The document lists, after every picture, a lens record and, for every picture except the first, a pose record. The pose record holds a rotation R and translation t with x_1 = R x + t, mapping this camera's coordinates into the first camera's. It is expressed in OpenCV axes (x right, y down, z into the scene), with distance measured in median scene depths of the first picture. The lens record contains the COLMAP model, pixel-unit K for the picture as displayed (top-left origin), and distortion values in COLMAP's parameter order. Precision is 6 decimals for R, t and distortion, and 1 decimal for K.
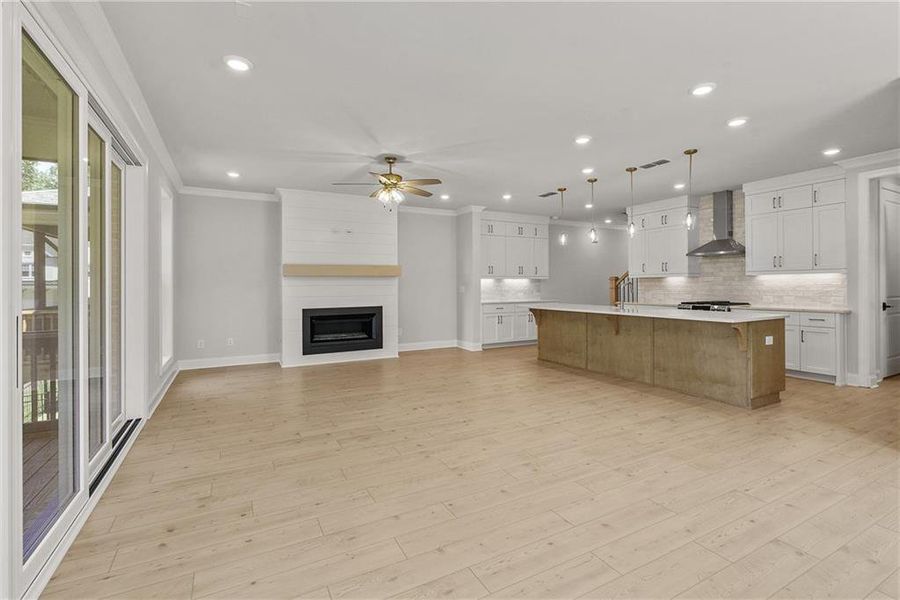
lens RADIAL K [[412.3, 0, 449.6], [0, 412.3, 285.3], [0, 0, 1]] dist [-0.001426, 0.000875]
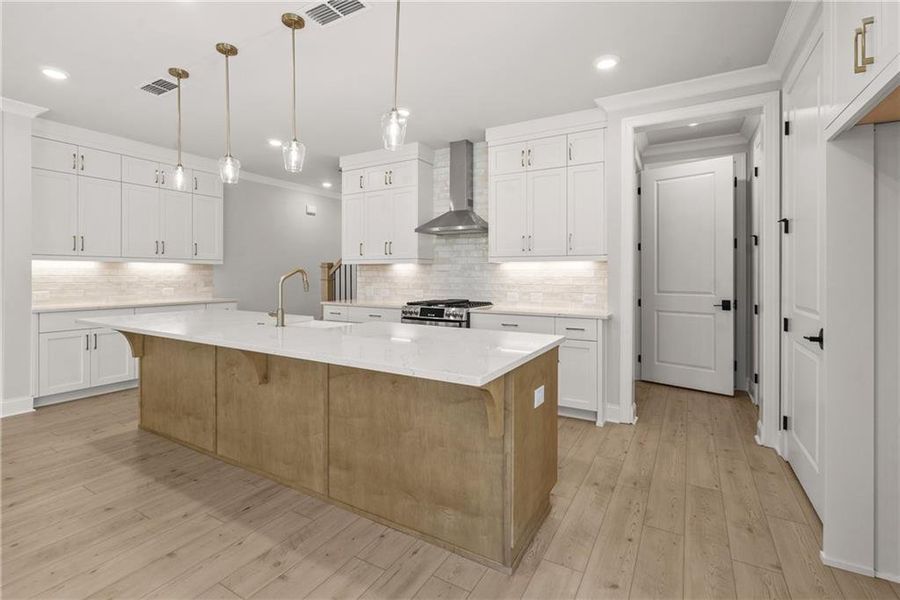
lens RADIAL K [[412.3, 0, 447.4], [0, 412.3, 276.2], [0, 0, 1]] dist [-0.001426, 0.000875]
pose [[0.853151, 0.006688, 0.521621, 0.281744], [-0.008470, 0.999964, 0.001032, -0.001648], [-0.521595, -0.005298, 0.853177, 0.418937]]
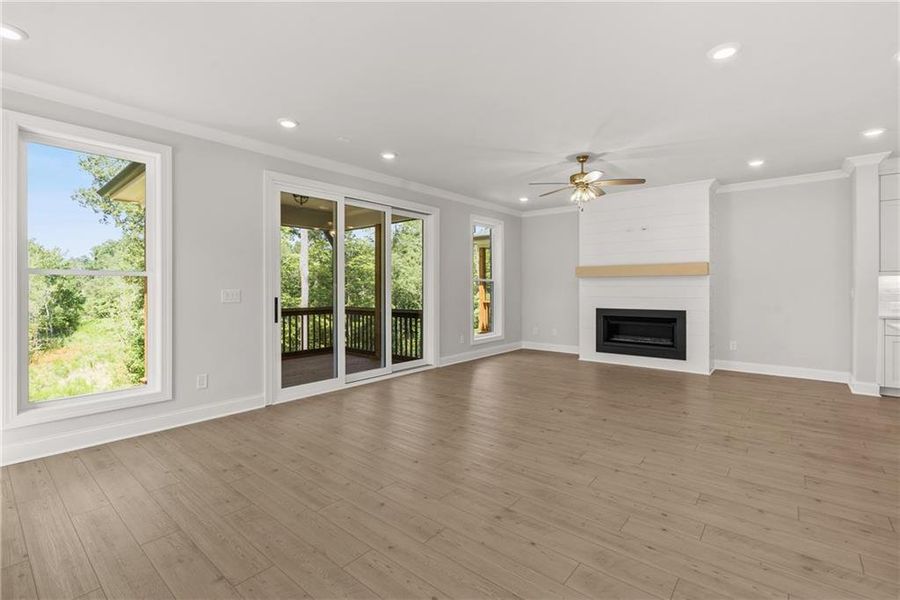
lens RADIAL K [[412.3, 0, 445.3], [0, 412.3, 288.0], [0, 0, 1]] dist [-0.001426, 0.000875]
pose [[0.368060, 0.008723, -0.929761, 0.475082], [-0.001609, 0.999960, 0.008745, -0.003337], [0.929801, -0.001722, 0.368060, 0.242977]]
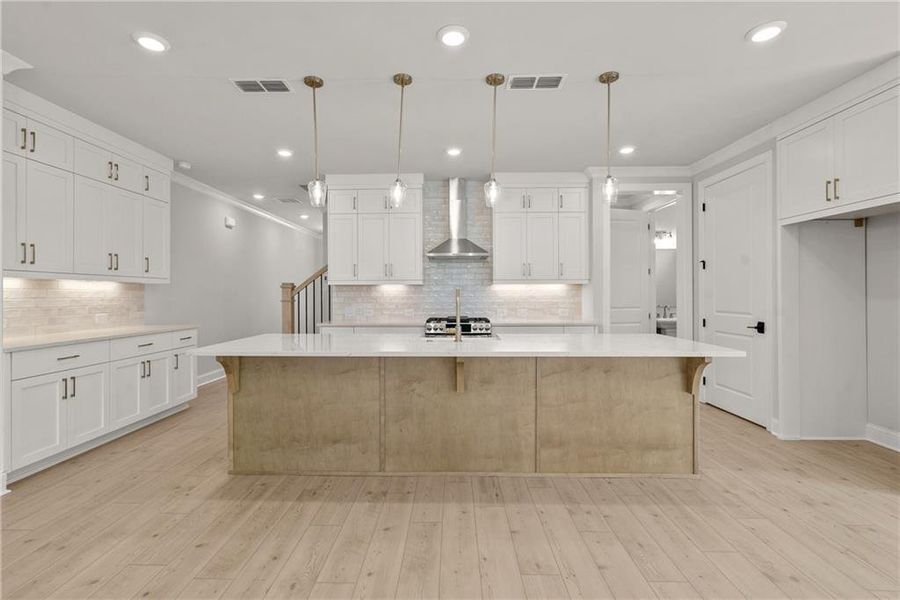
lens RADIAL K [[412.3, 0, 441.5], [0, 412.3, 293.4], [0, 0, 1]] dist [-0.001426, 0.000875]
pose [[0.494344, 0.007731, 0.869232, -0.044452], [-0.000517, 0.999963, -0.008599, 0.000623], [-0.869266, 0.003801, 0.494330, 0.637663]]
